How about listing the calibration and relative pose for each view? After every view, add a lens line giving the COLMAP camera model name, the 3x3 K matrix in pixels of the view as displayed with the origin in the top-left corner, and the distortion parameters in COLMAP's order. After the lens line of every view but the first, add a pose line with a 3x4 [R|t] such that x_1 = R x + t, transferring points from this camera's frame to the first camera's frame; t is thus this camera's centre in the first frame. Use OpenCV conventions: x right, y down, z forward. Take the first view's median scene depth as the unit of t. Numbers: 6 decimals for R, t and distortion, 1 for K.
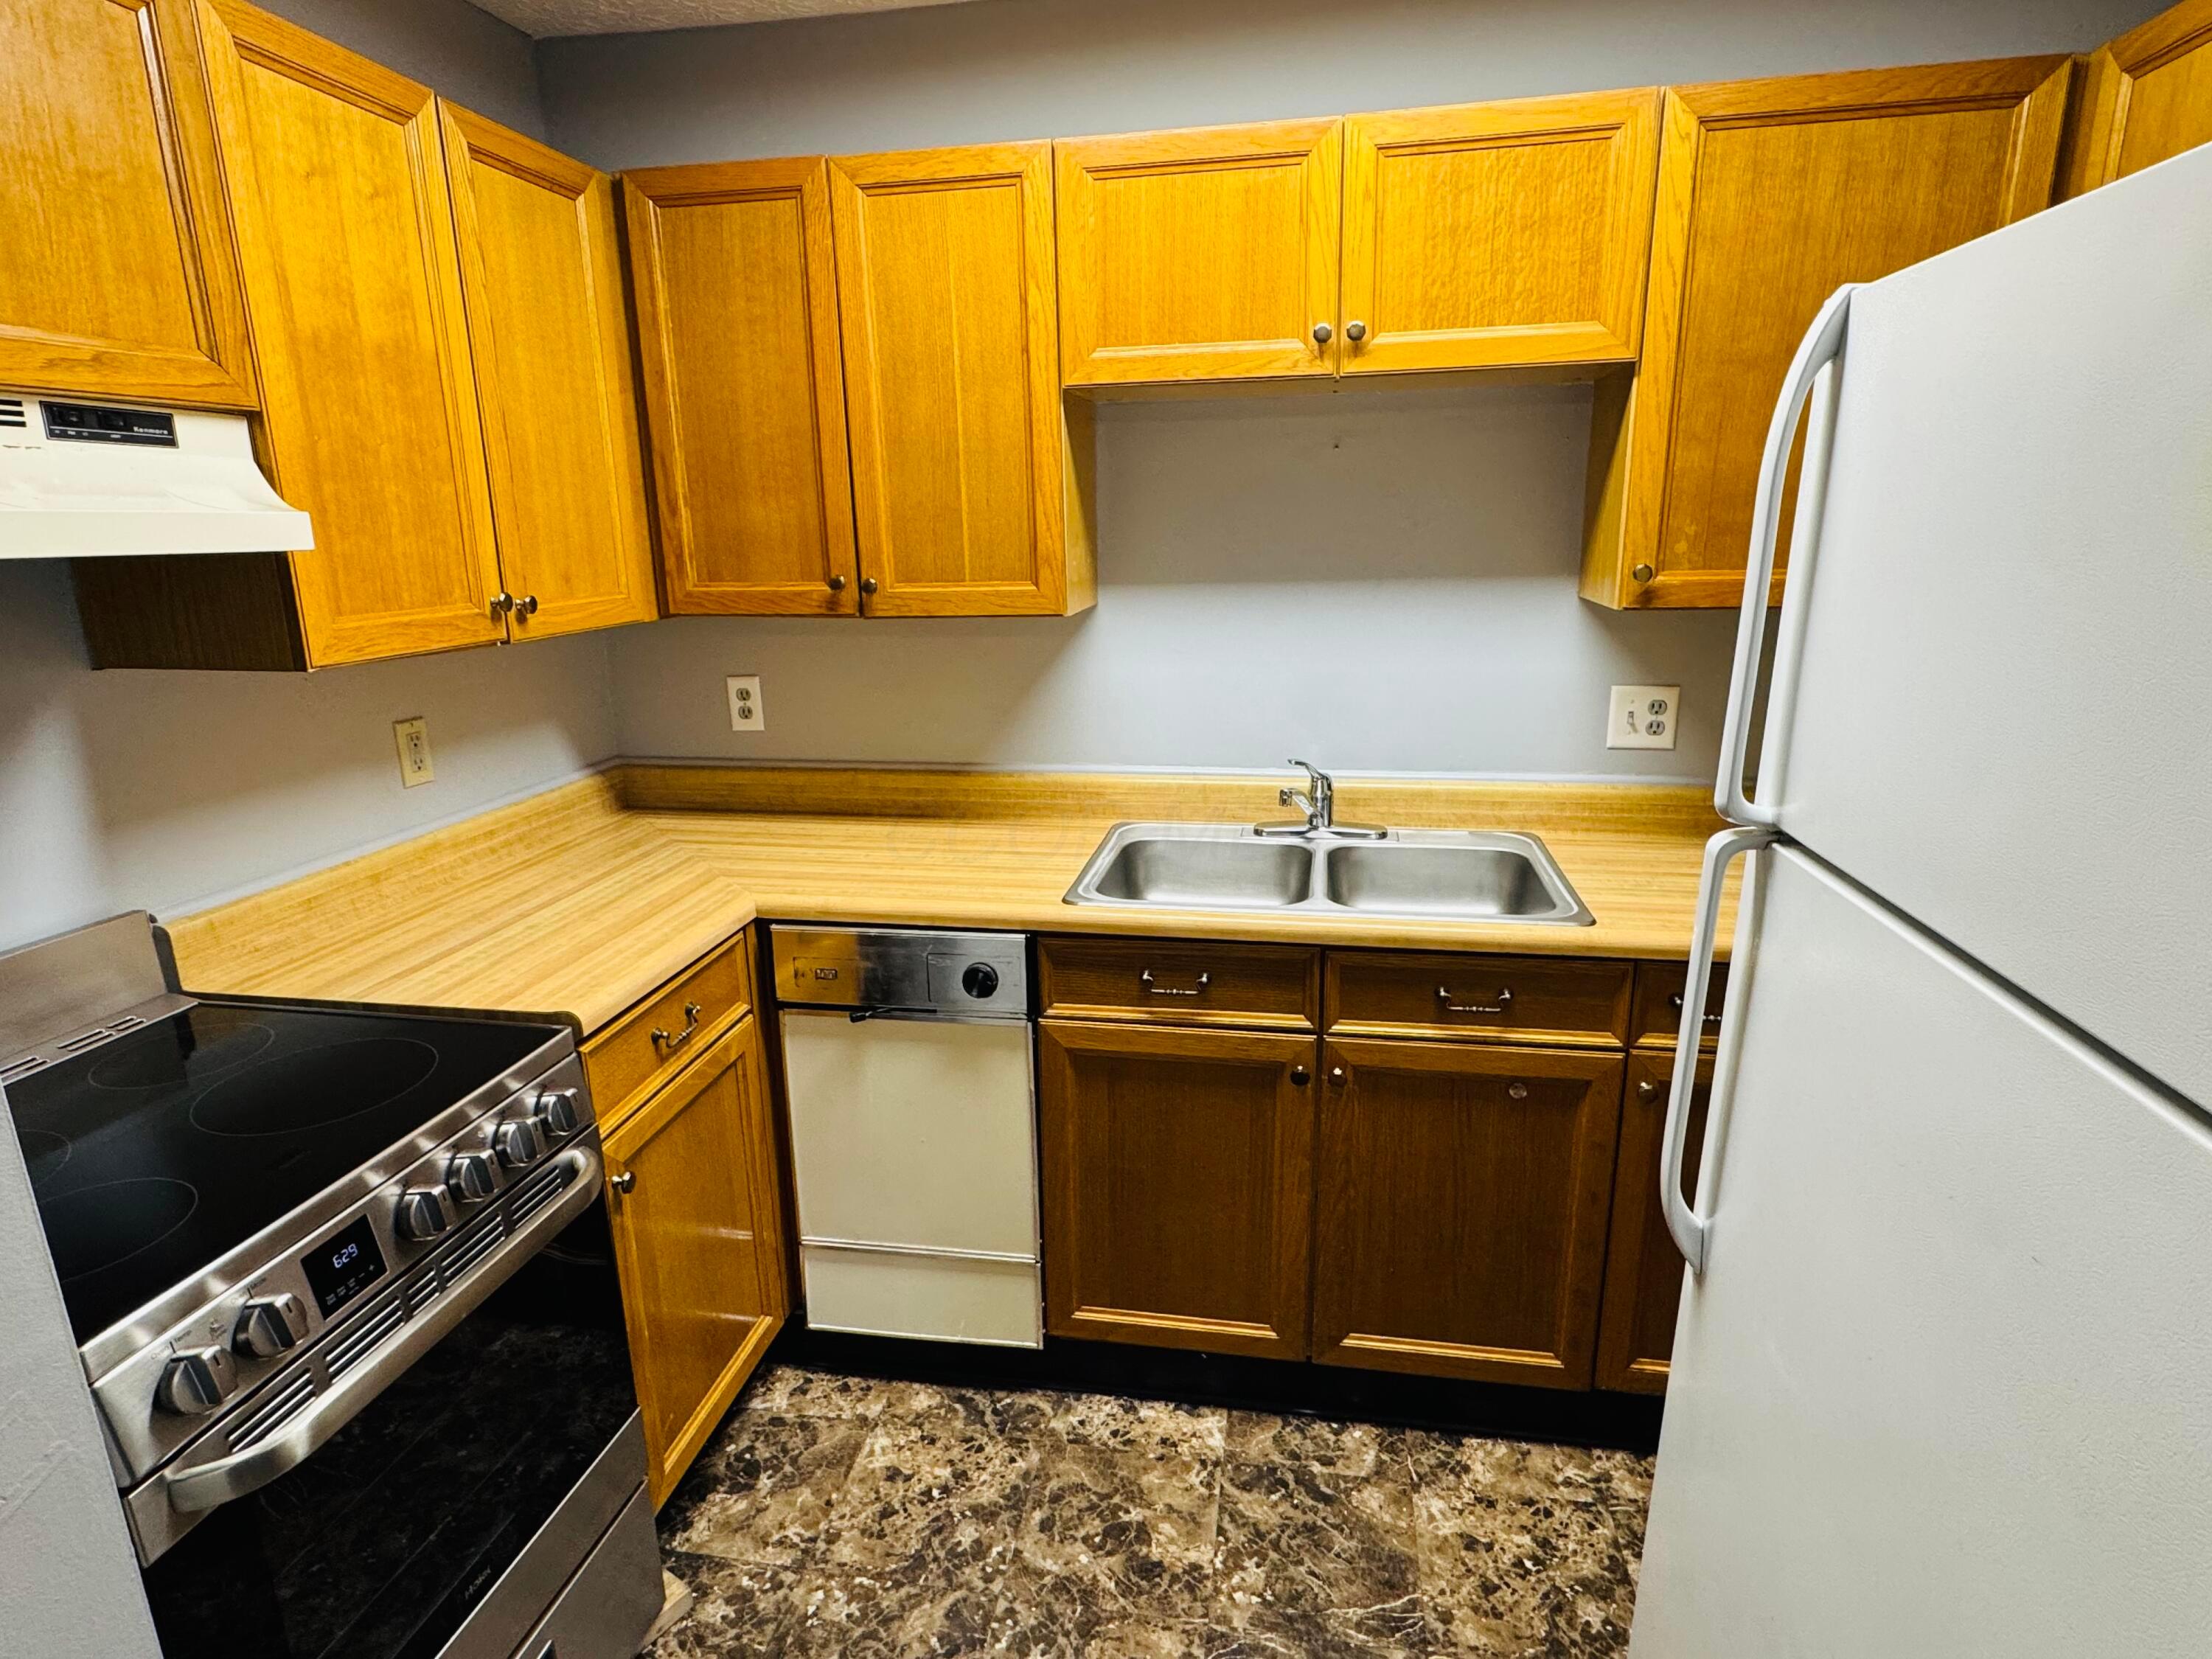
lens RADIAL K [[1185.5, 0, 1106.0], [0, 1185.5, 829.5], [0, 0, 1]] dist [-0.001220, 0.000757]
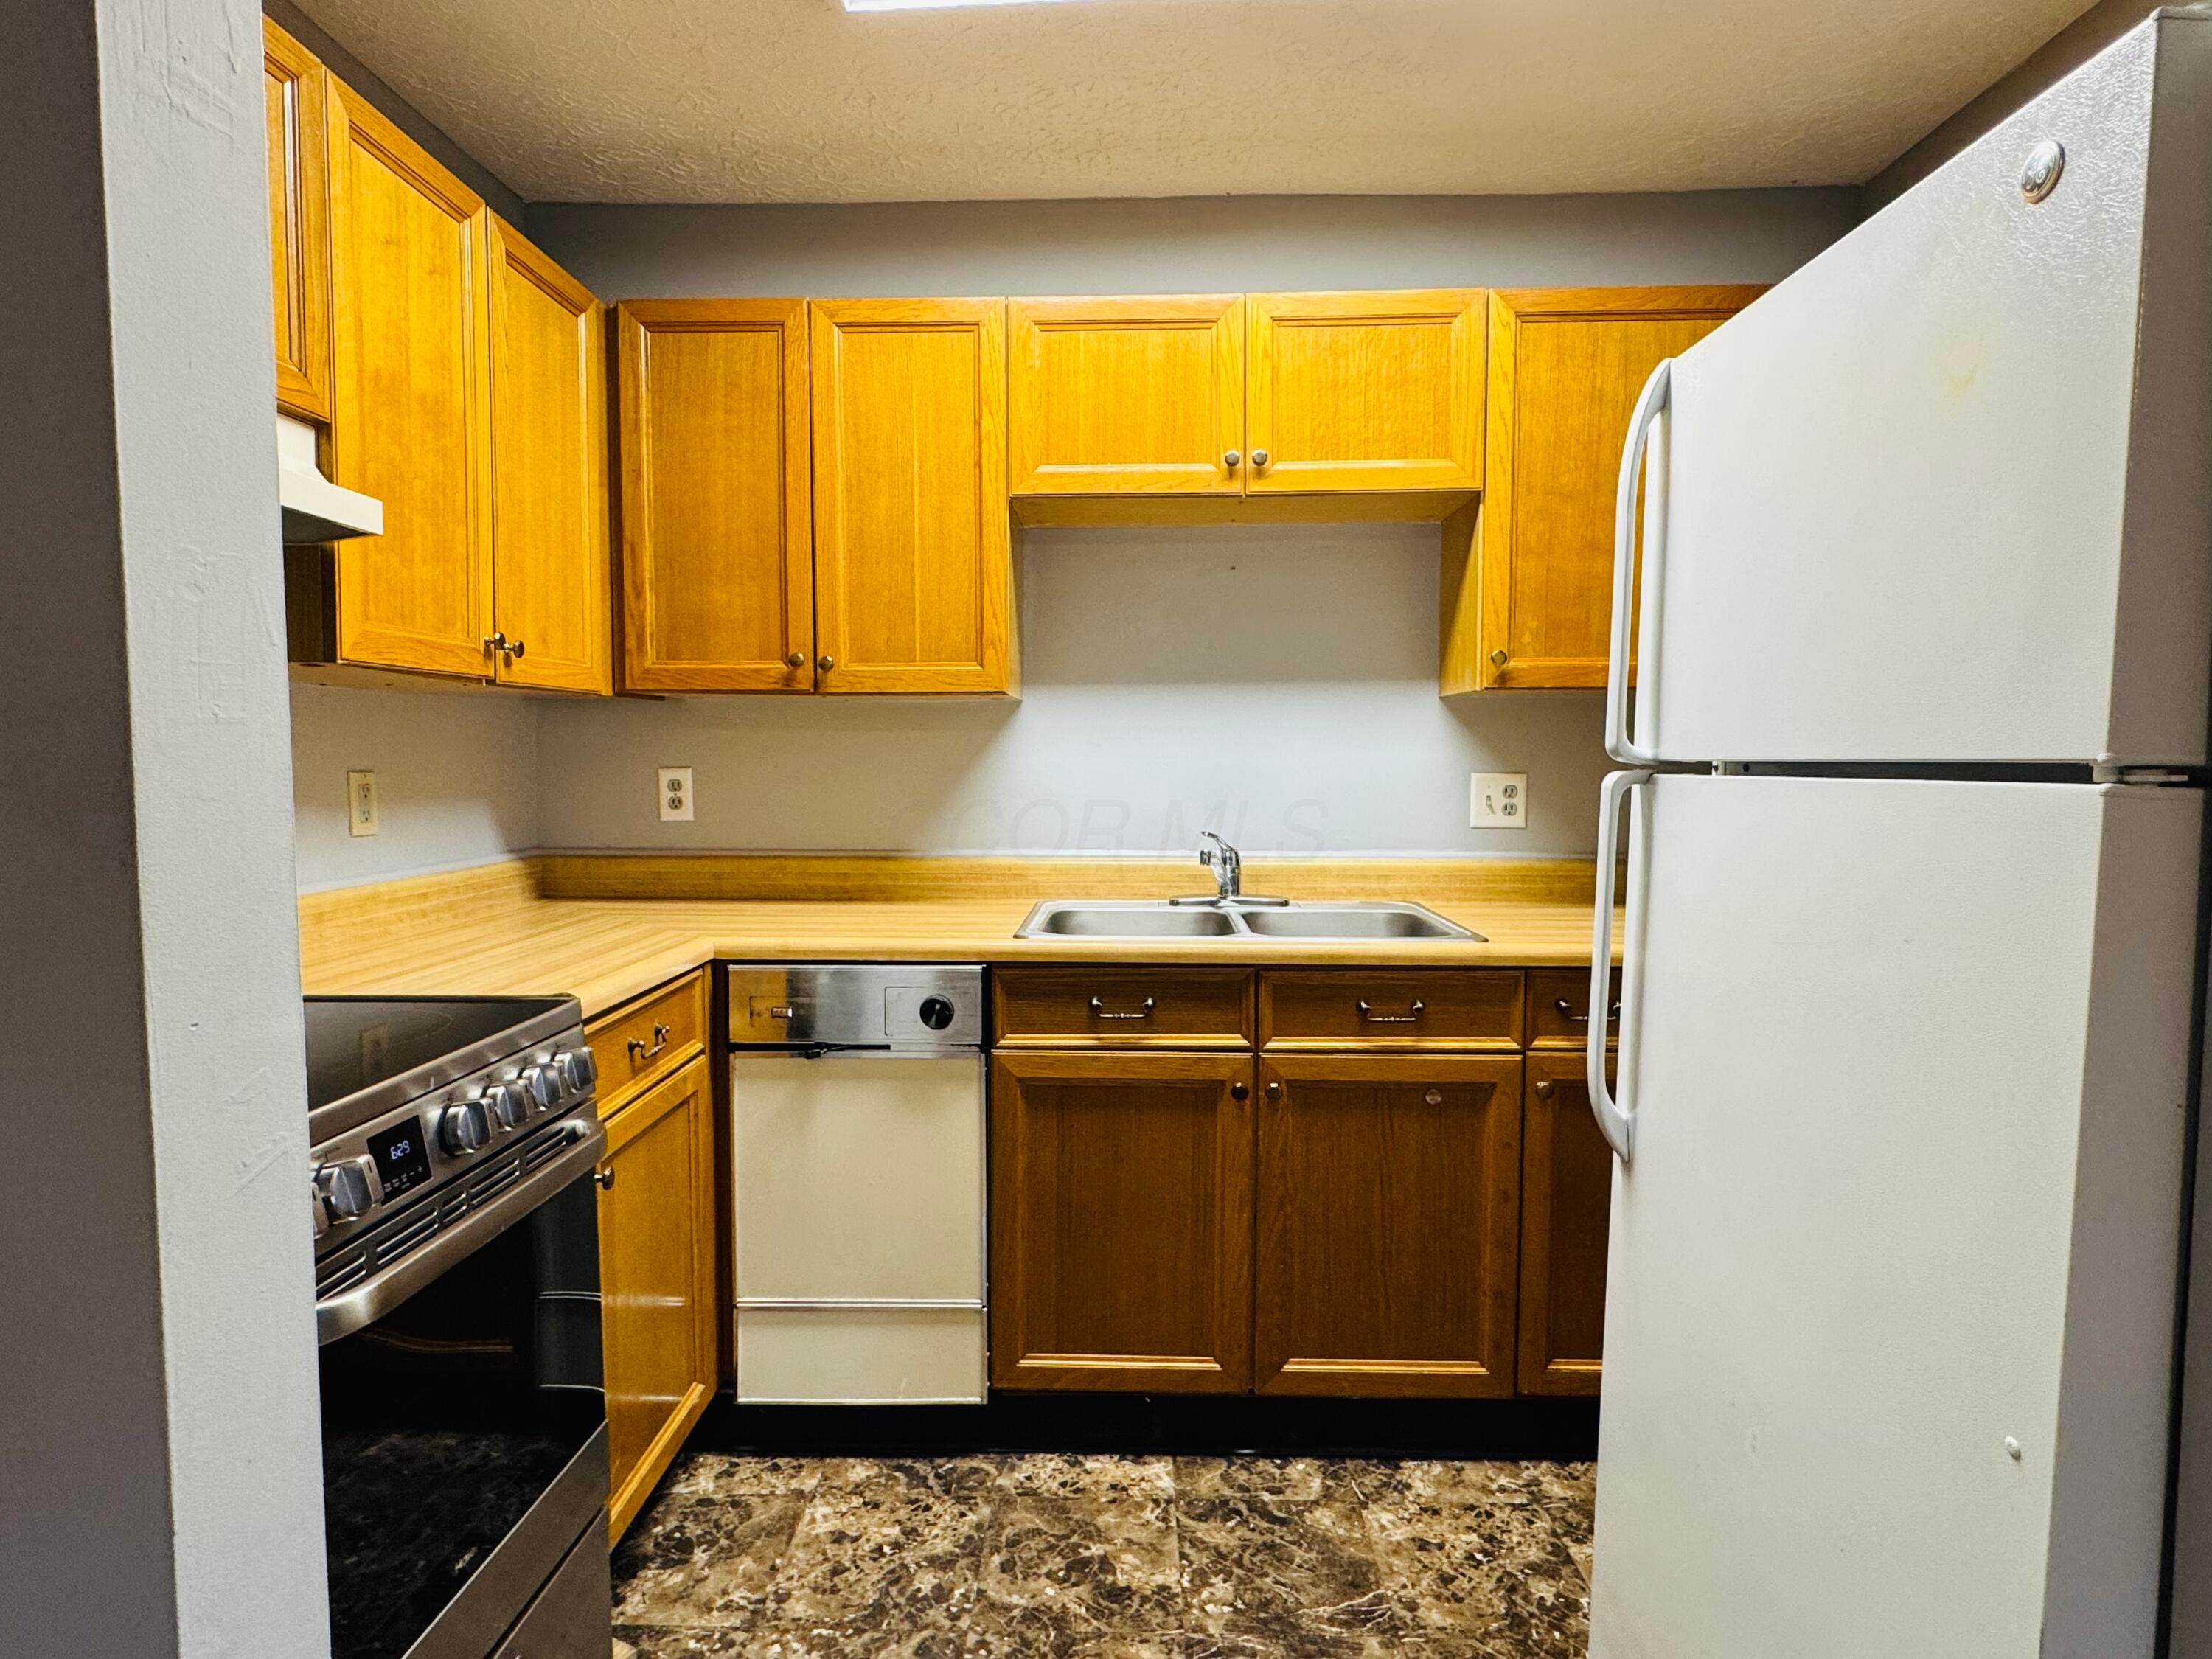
lens RADIAL K [[1185.5, 0, 1106.0], [0, 1185.5, 829.5], [0, 0, 1]] dist [-0.001220, 0.000757]
pose [[0.988656, 0.009620, 0.149886, -0.119026], [0.019577, 0.981179, -0.192104, 0.176648], [-0.148913, 0.192859, 0.969861, -0.073495]]
